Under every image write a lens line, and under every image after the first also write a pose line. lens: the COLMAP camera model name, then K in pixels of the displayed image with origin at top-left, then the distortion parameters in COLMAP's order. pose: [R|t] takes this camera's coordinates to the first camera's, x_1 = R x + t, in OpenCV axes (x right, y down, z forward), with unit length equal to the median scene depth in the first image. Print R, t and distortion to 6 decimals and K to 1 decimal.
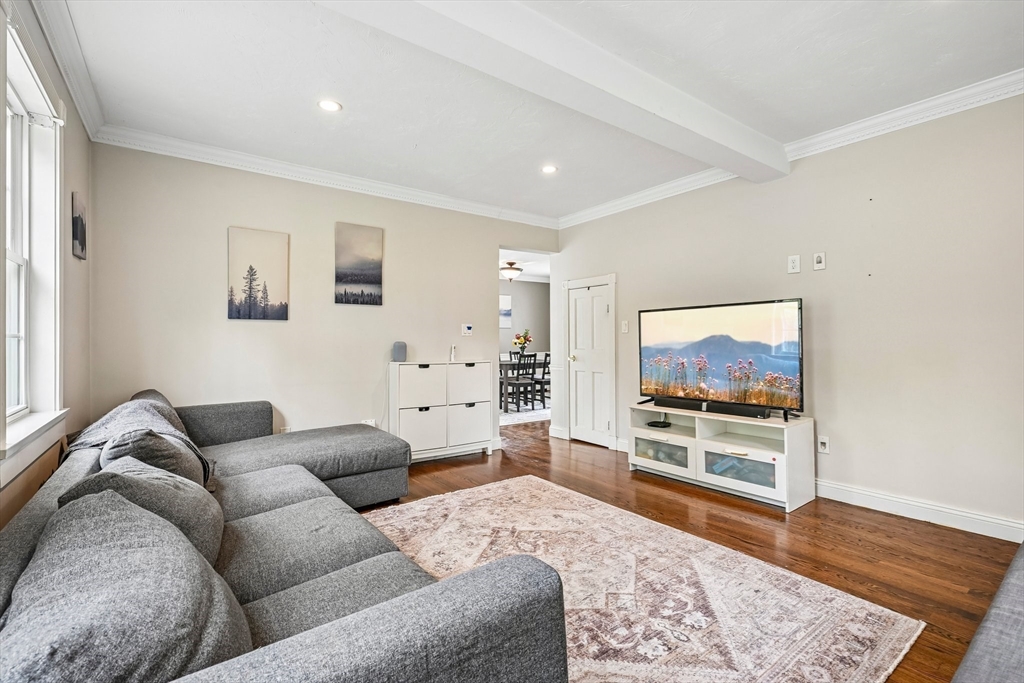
lens RADIAL K [[463.2, 0, 515.6], [0, 463.2, 338.5], [0, 0, 1]] dist [-0.000785, 0.000519]
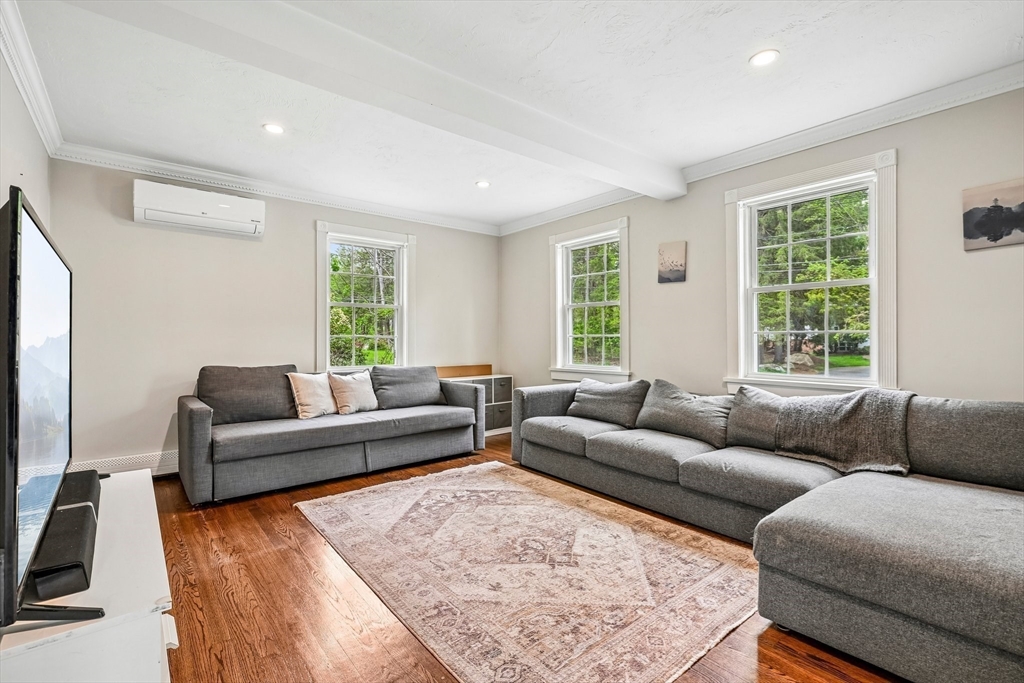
lens RADIAL K [[463.2, 0, 516.6], [0, 463.2, 340.0], [0, 0, 1]] dist [-0.000785, 0.000519]
pose [[-0.998526, 0.008451, -0.053611, 0.078755], [0.008357, 0.999963, 0.001980, 0.006157], [0.053626, 0.001529, -0.998560, 1.429817]]
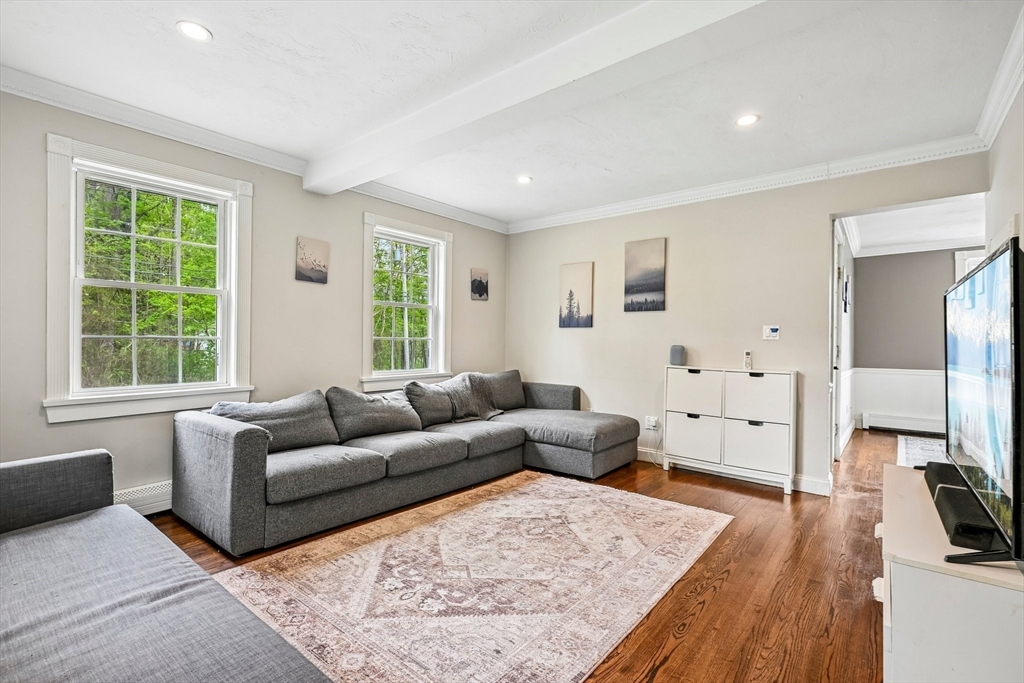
lens RADIAL K [[463.2, 0, 505.5], [0, 463.2, 337.9], [0, 0, 1]] dist [-0.000785, 0.000519]
pose [[0.237798, -0.000594, -0.971315, 0.772574], [-0.008321, 0.999962, -0.002649, -0.004287], [0.971279, 0.008712, 0.237784, 0.476007]]
